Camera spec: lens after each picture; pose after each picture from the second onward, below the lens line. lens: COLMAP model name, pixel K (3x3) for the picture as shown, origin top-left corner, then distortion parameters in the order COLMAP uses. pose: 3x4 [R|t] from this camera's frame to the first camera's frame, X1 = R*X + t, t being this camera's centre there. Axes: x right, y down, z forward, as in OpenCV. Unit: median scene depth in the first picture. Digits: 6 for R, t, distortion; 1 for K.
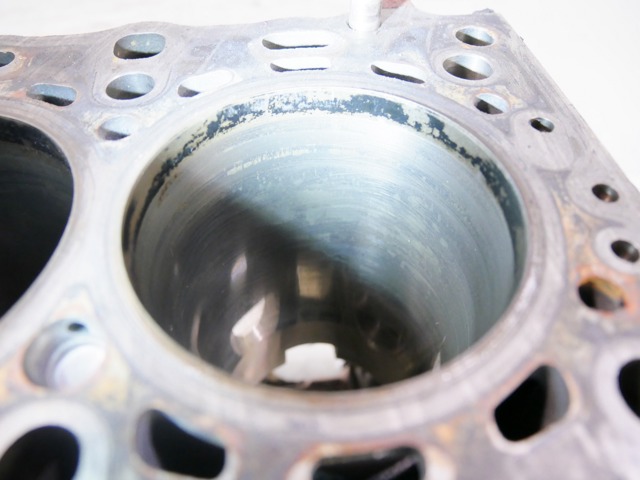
lens RADIAL K [[507.0, 0, 320.0], [0, 507.0, 240.0], [0, 0, 1]] dist [-0.035547, -0.002295]
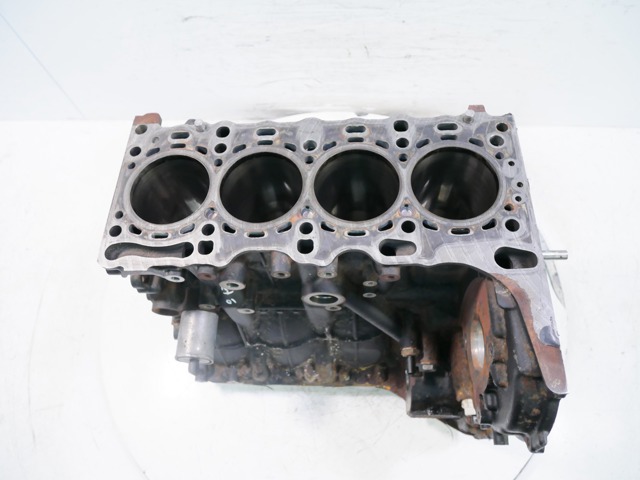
lens RADIAL K [[507.0, 0, 320.0], [0, 507.0, 240.0], [0, 0, 1]] dist [-0.035547, -0.002295]
pose [[0.987460, 0.088317, -0.130852, -0.513401], [-0.058604, 0.974717, 0.215623, -0.452605], [0.146587, -0.205250, 0.967670, -3.481677]]
